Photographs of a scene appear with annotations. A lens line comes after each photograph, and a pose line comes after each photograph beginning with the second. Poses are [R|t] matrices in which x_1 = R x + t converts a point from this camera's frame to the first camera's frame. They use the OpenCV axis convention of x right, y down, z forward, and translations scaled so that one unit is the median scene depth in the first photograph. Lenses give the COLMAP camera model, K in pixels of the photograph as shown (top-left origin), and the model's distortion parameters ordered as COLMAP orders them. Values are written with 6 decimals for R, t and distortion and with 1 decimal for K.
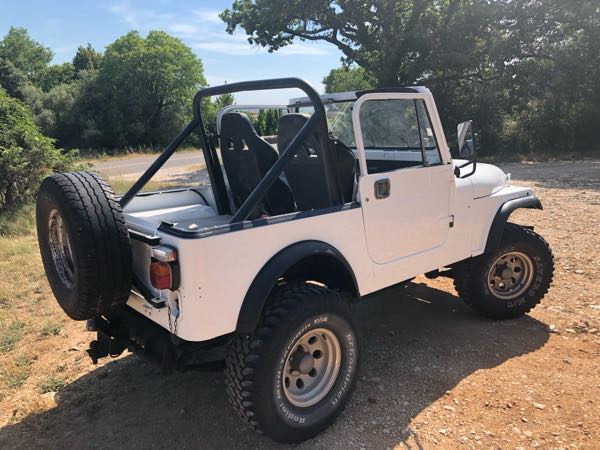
lens RADIAL K [[488.4, 0, 293.5], [0, 488.4, 221.1], [0, 0, 1]] dist [0.007992, 0.005279]
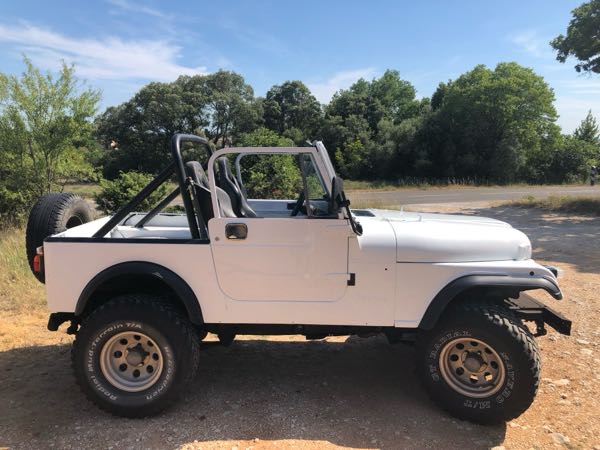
lens RADIAL K [[488.4, 0, 293.5], [0, 488.4, 221.1], [0, 0, 1]] dist [0.007992, 0.005279]
pose [[0.749347, 0.122178, -0.650809, 0.862800], [-0.160727, 0.986999, 0.000228, -0.096233], [0.642375, 0.104432, 0.759242, 0.205609]]
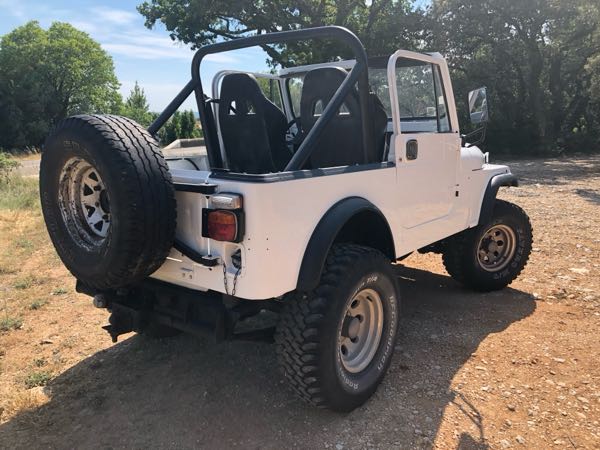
lens RADIAL K [[490.0, 0, 300.0], [0, 490.0, 225.0], [0, 0, 1]] dist [0.008858, 0.002732]
pose [[0.981653, -0.012808, 0.190245, -0.195623], [0.014551, 0.999864, -0.007767, 0.076943], [-0.190119, 0.010393, 0.981706, 0.067929]]
